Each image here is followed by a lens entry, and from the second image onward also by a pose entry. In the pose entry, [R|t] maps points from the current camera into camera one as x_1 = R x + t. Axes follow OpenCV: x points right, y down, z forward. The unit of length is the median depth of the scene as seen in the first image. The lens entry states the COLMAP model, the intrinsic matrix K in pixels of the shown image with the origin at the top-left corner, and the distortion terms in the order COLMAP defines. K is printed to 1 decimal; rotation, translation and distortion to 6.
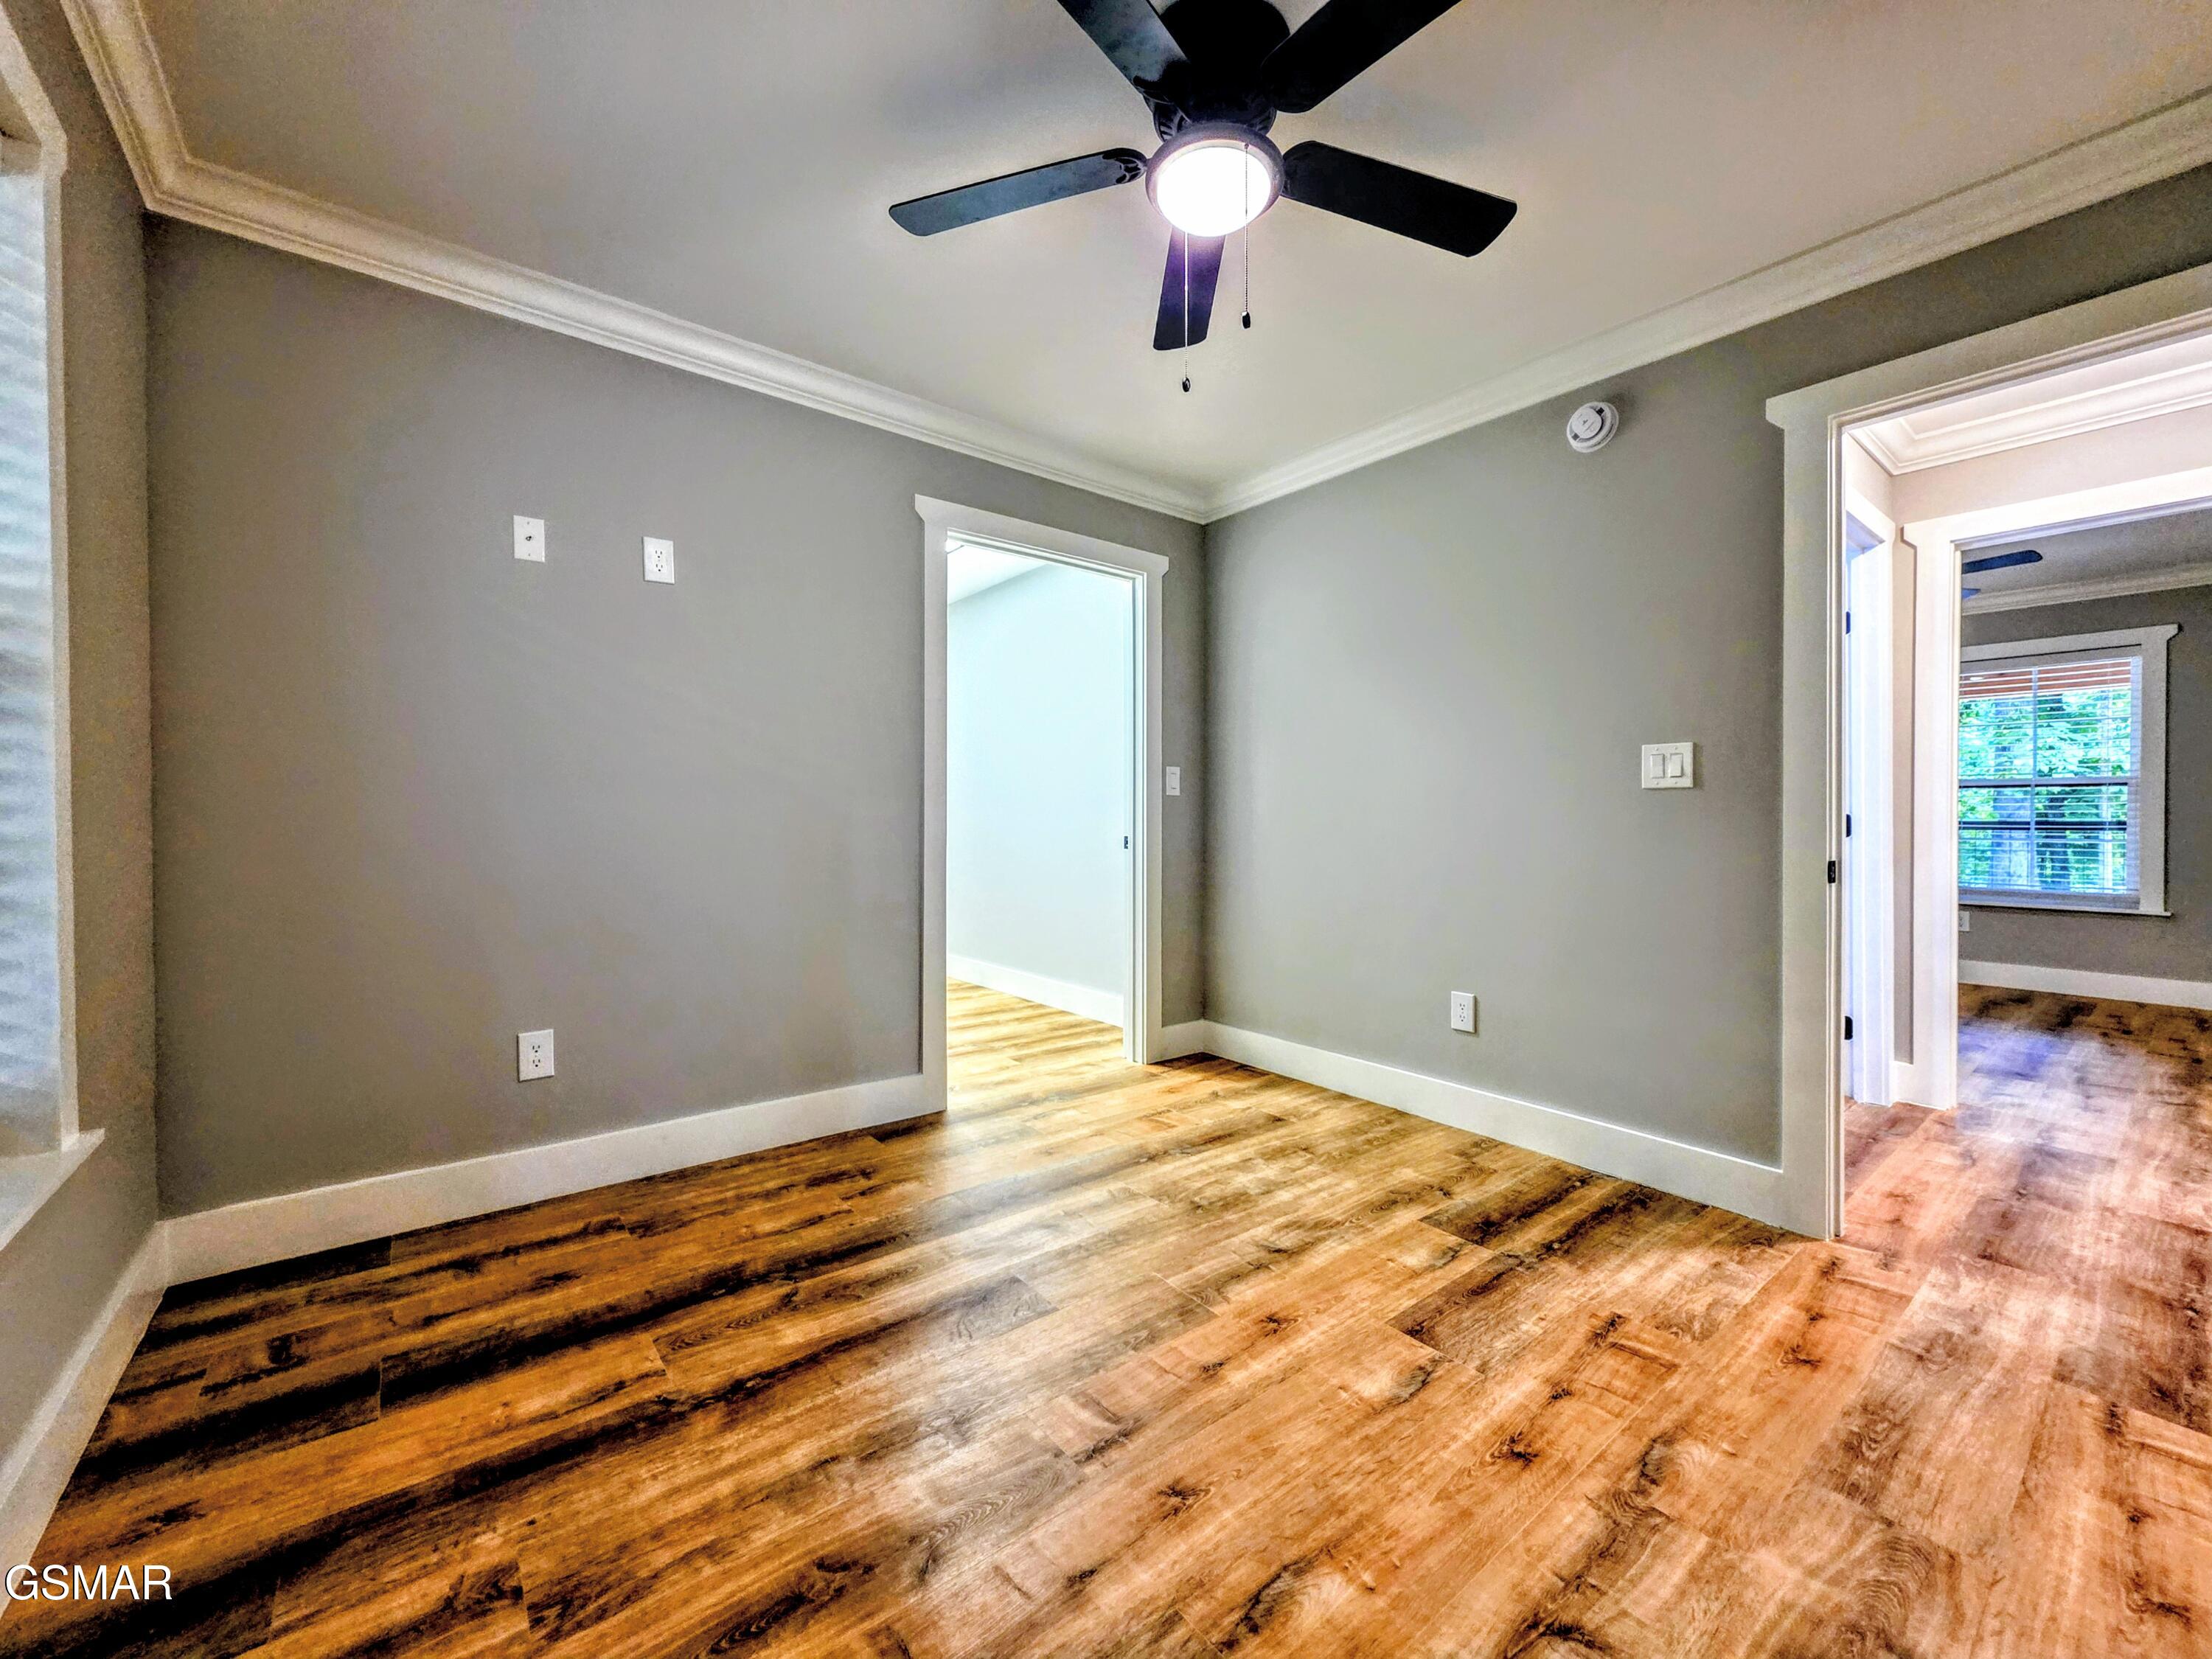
lens RADIAL K [[898.1, 0, 1097.3], [0, 898.1, 818.3], [0, 0, 1]] dist [0.008139, 0.000650]
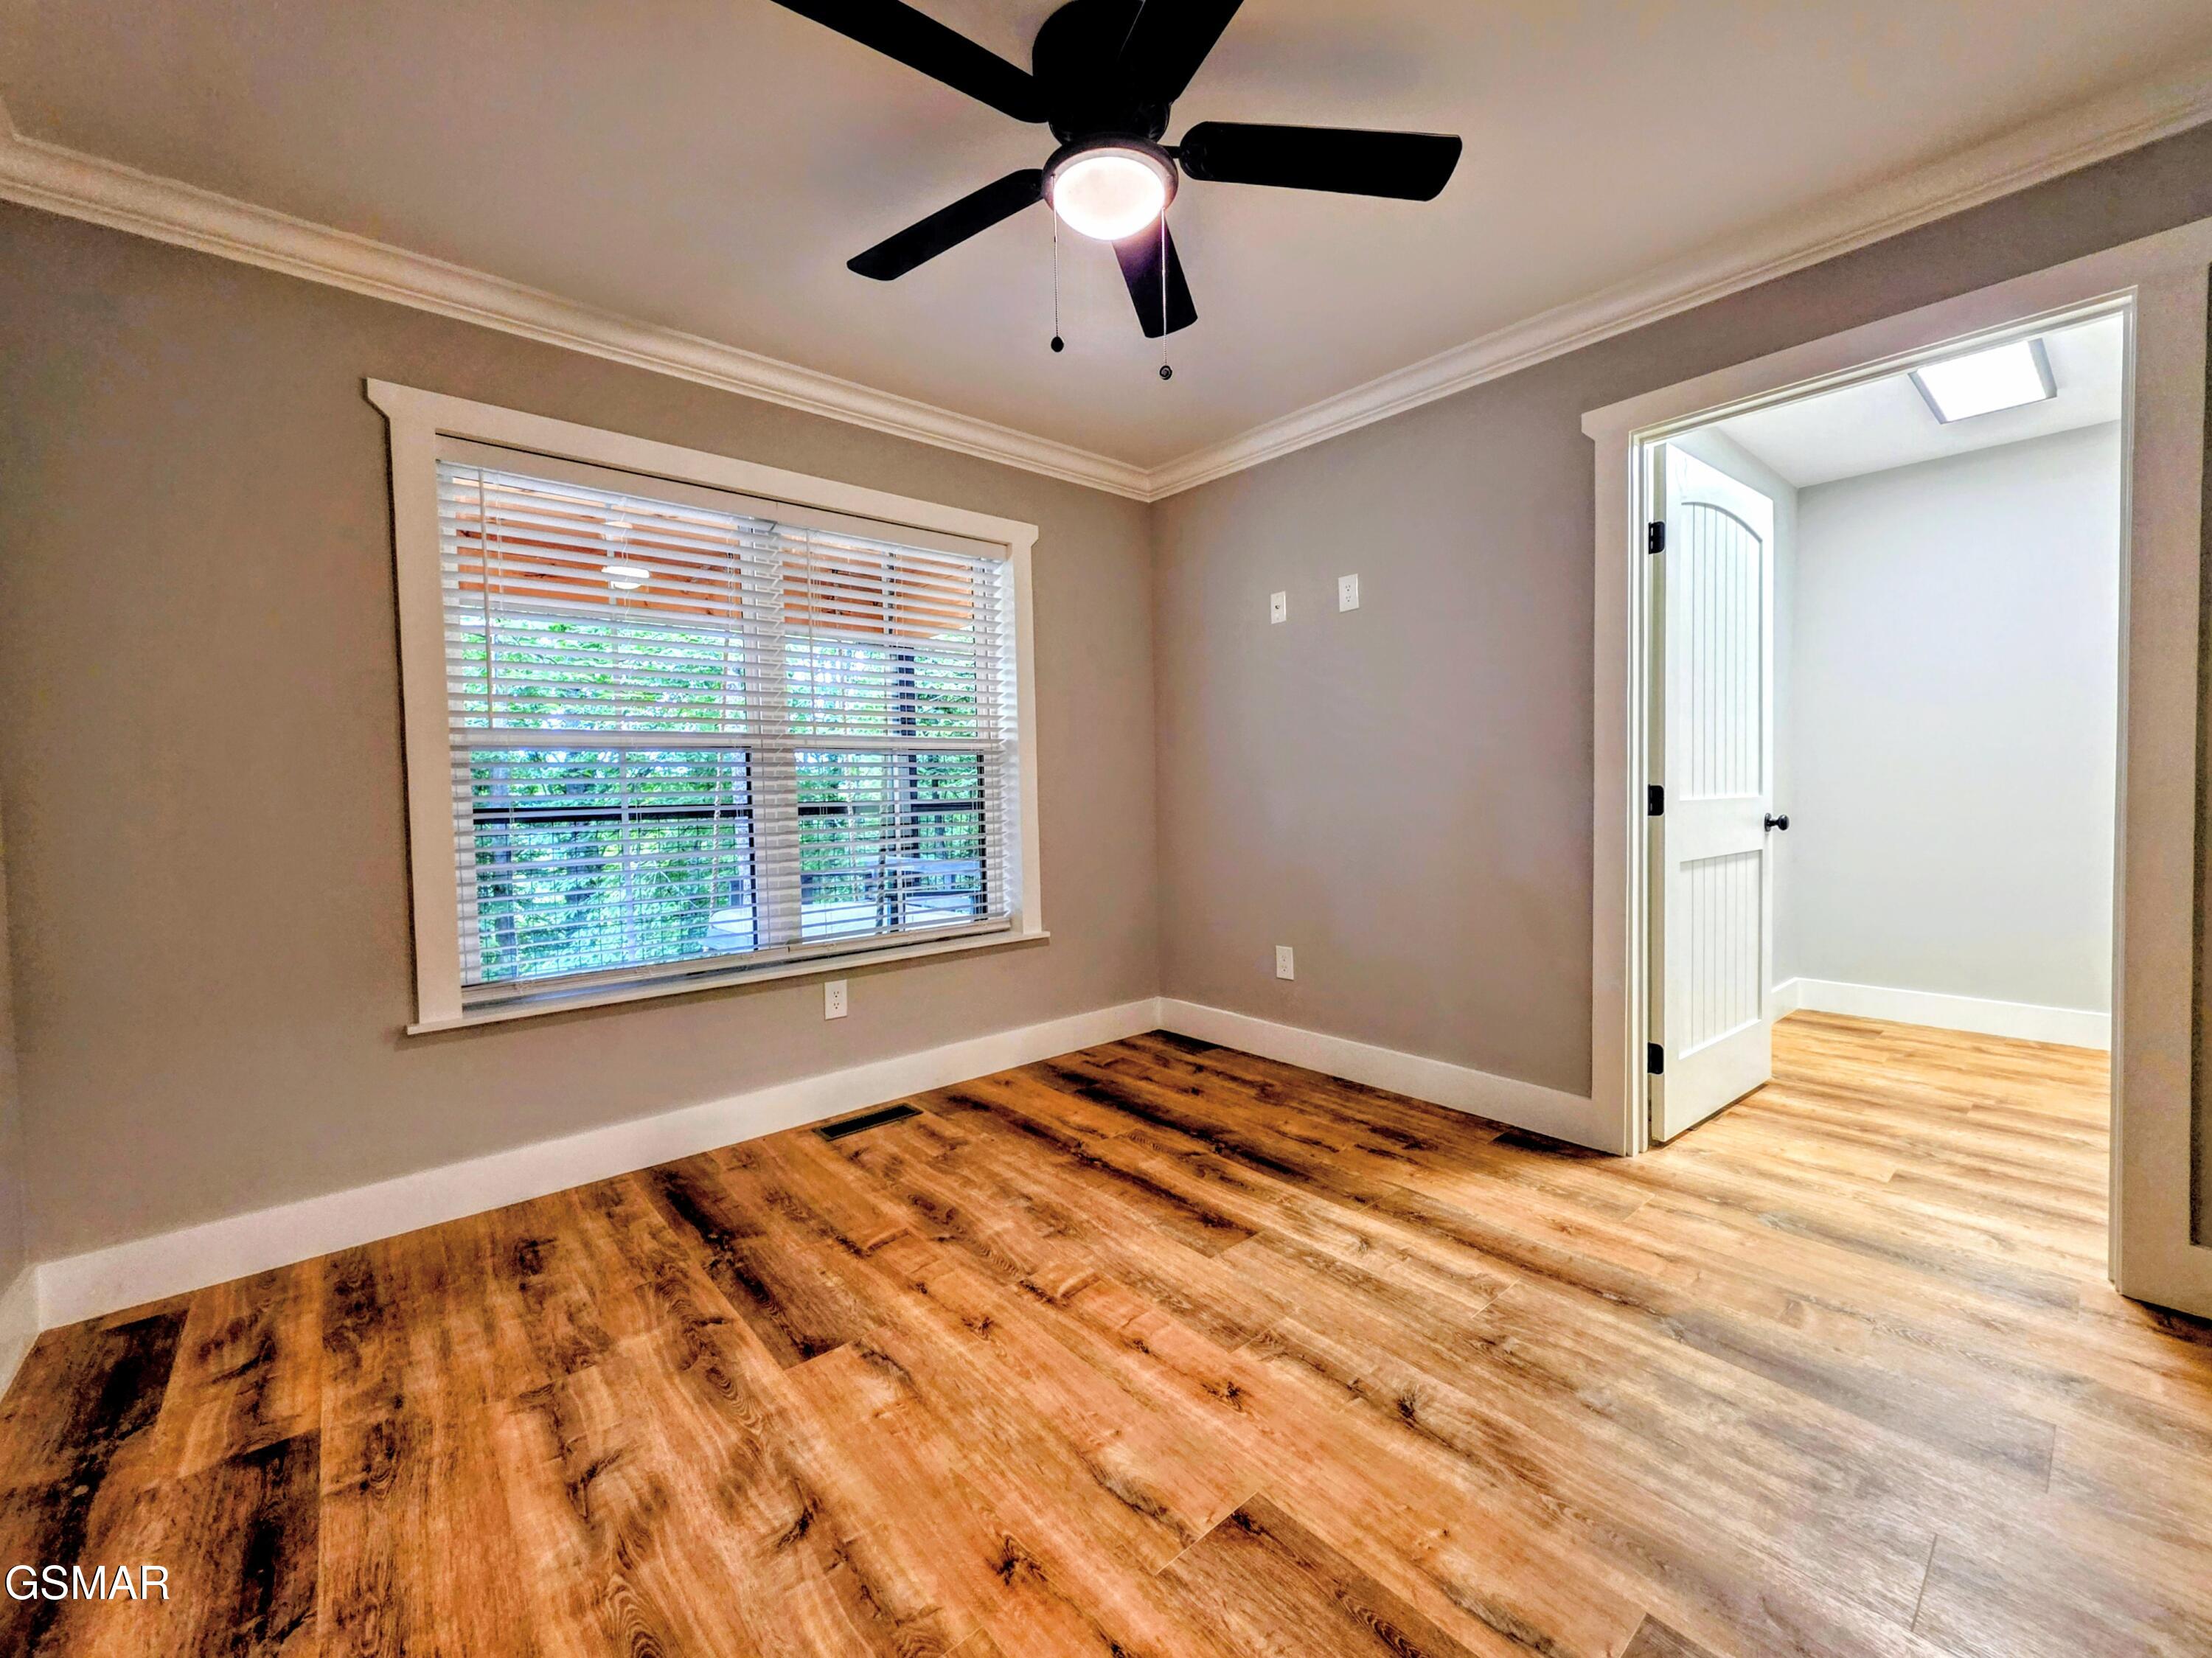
lens RADIAL K [[898.0, 0, 1111.4], [0, 898.0, 828.1], [0, 0, 1]] dist [0.008139, 0.000650]
pose [[0.037875, 0.038712, -0.998532, 0.910200], [0.018336, 0.999054, 0.039428, -0.020943], [0.999114, -0.019803, 0.037129, 0.753291]]
